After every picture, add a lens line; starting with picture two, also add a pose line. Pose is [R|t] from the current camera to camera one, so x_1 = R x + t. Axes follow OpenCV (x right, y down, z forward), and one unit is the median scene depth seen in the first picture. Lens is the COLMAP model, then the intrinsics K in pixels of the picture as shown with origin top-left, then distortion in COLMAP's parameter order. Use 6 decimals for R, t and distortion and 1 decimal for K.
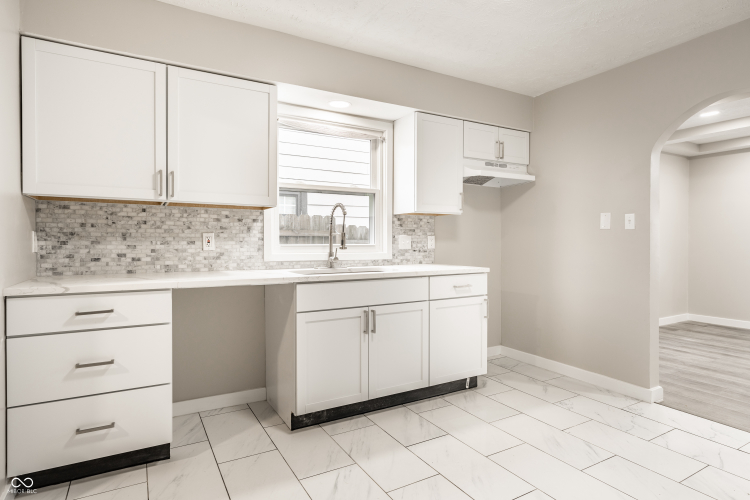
lens RADIAL K [[412.5, 0, 375.0], [0, 412.5, 250.0], [0, 0, 1]] dist [0.000100, 0.000112]
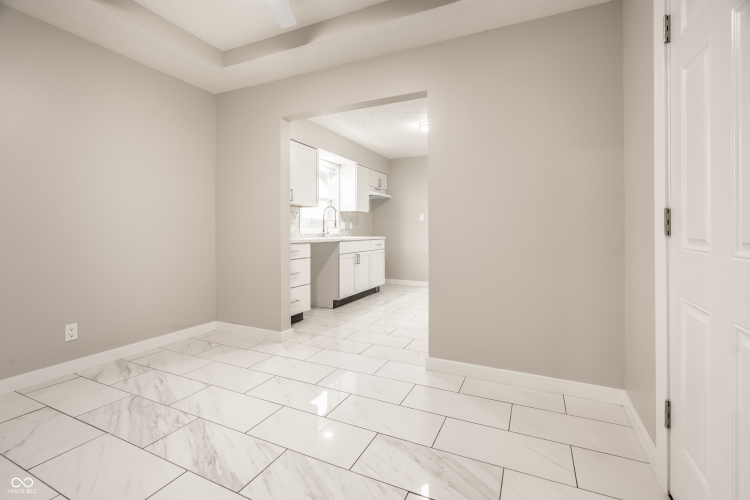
lens RADIAL K [[340.5, 0, 374.7], [0, 340.5, 231.3], [0, 0, 1]] dist [0.000143, 0.000045]
pose [[0.822689, 0.000289, 0.568492, -0.854410], [0.009620, 0.999850, -0.014429, 0.041158], [-0.568411, 0.017340, 0.822562, -0.516436]]
